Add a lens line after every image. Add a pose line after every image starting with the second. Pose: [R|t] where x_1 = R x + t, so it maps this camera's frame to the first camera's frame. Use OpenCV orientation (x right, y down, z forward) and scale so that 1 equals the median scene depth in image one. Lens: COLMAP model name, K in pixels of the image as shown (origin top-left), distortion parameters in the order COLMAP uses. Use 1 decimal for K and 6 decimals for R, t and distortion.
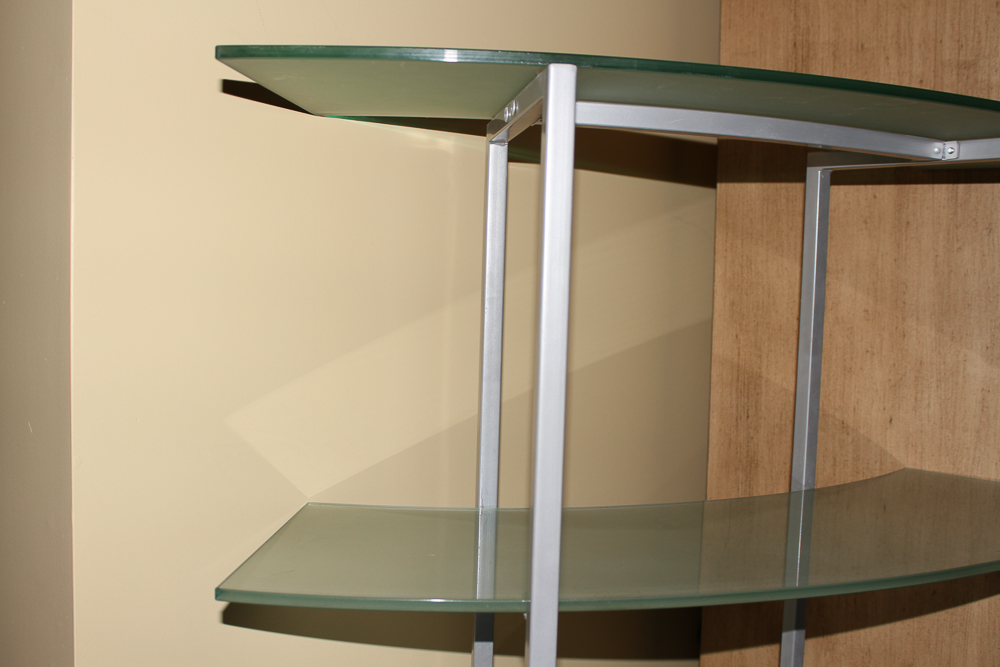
lens RADIAL K [[1062.1, 0, 500.0], [0, 1062.1, 333.5], [0, 0, 1]] dist [-0.006471, -0.000937]
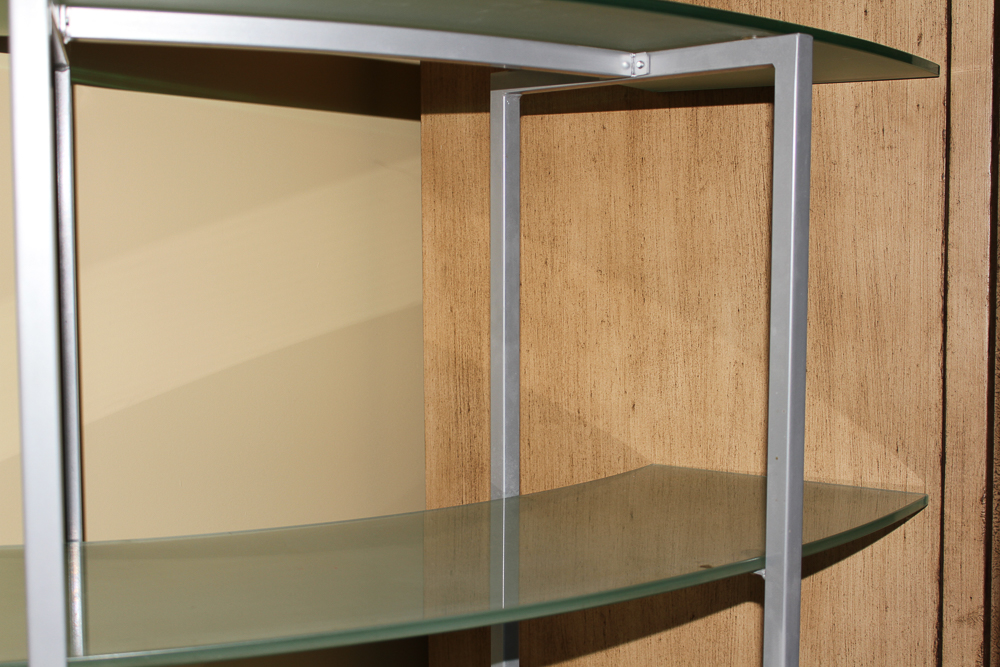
lens RADIAL K [[1320.5, 0, 500.0], [0, 1320.5, 333.5], [0, 0, 1]] dist [-0.028039, 0.025401]
pose [[0.995699, -0.040205, 0.083468, 0.188570], [0.039545, 0.999172, 0.009546, 0.013622], [-0.083782, -0.006205, 0.996465, 0.013757]]
